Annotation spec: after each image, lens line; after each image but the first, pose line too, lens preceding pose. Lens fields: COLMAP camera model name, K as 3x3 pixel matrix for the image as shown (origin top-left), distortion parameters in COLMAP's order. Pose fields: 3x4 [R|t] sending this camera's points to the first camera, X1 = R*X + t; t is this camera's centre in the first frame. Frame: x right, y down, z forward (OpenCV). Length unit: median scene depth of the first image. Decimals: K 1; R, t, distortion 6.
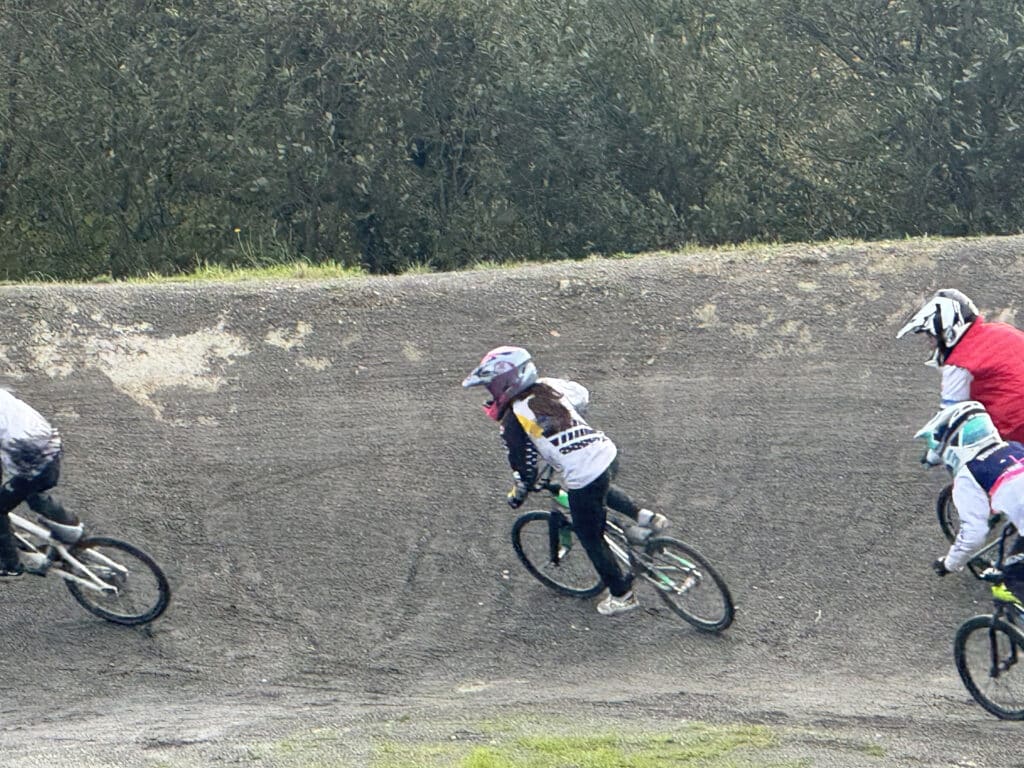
lens RADIAL K [[7609.3, 0, 512.0], [0, 7609.3, 383.8], [0, 0, 1]] dist [-0.324230, 0.000000]
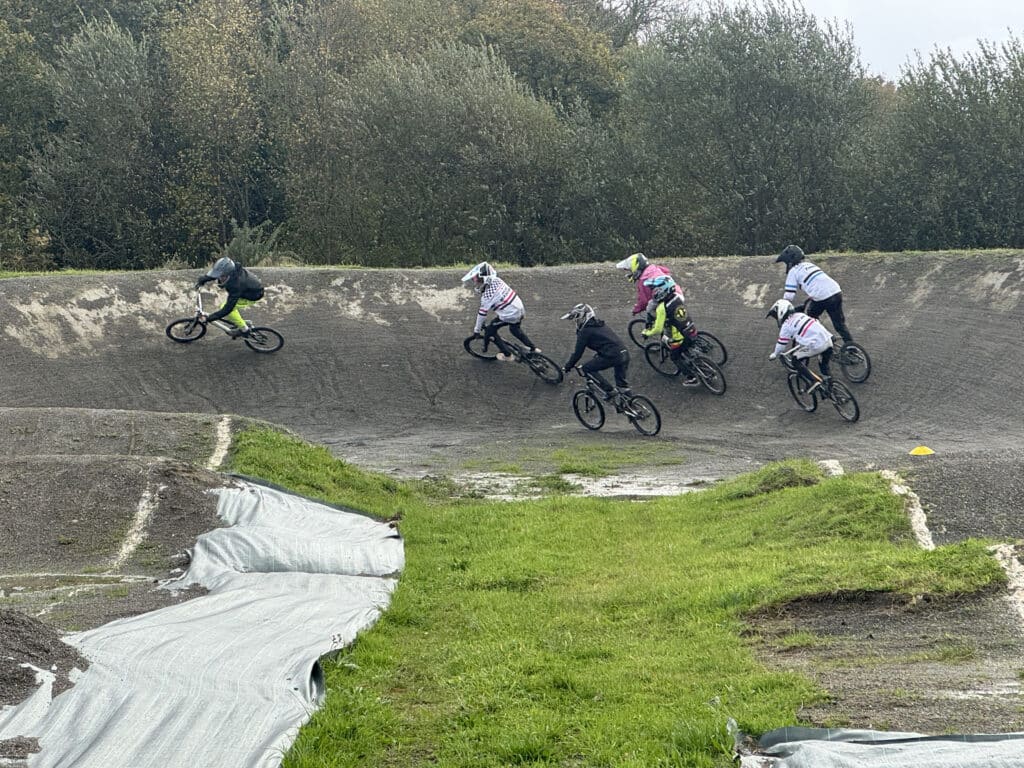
lens RADIAL K [[2974.5, 0, 512.2], [0, 2974.5, 385.0], [0, 0, 1]] dist [-0.045179, 0.000000]
pose [[0.999735, 0.014405, -0.017956, -0.002796], [-0.013927, 0.999552, 0.026493, -0.000907], [0.018330, -0.026236, 0.999488, -0.018600]]
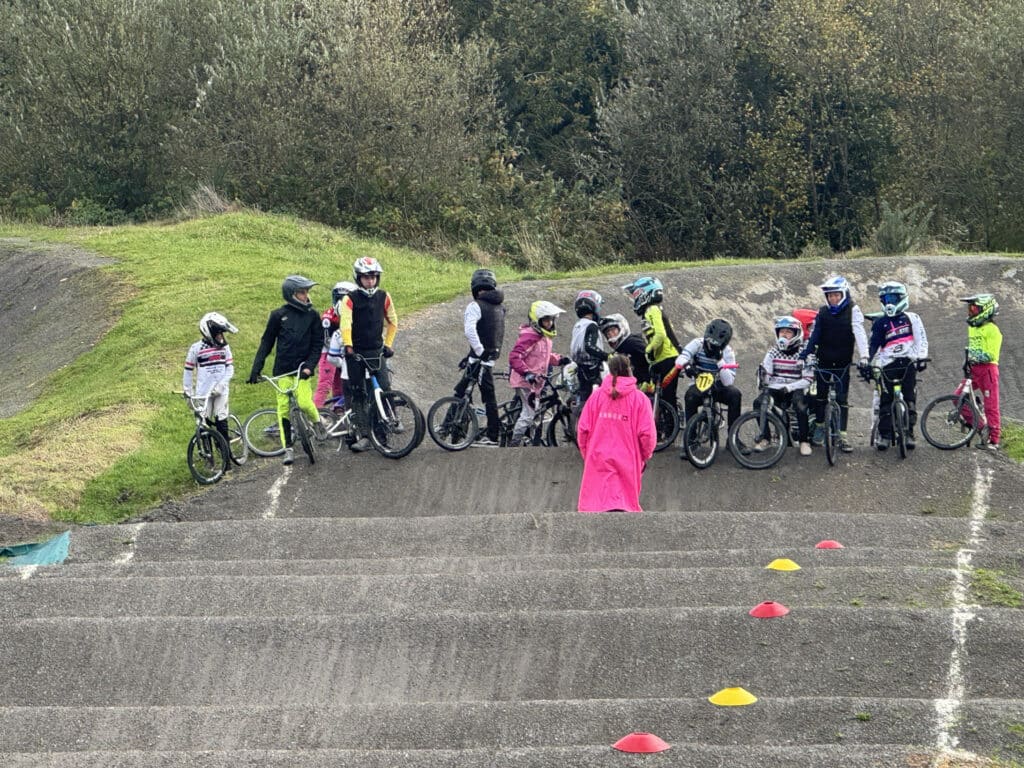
lens RADIAL K [[5256.3, 0, 512.0], [0, 5256.3, 384.1], [0, 0, 1]] dist [-0.402472, 0.000000]
pose [[0.993276, 0.020378, -0.113964, -0.064165], [-0.016824, 0.999345, 0.032054, -0.032499], [0.114542, -0.029921, 0.992968, -0.930788]]
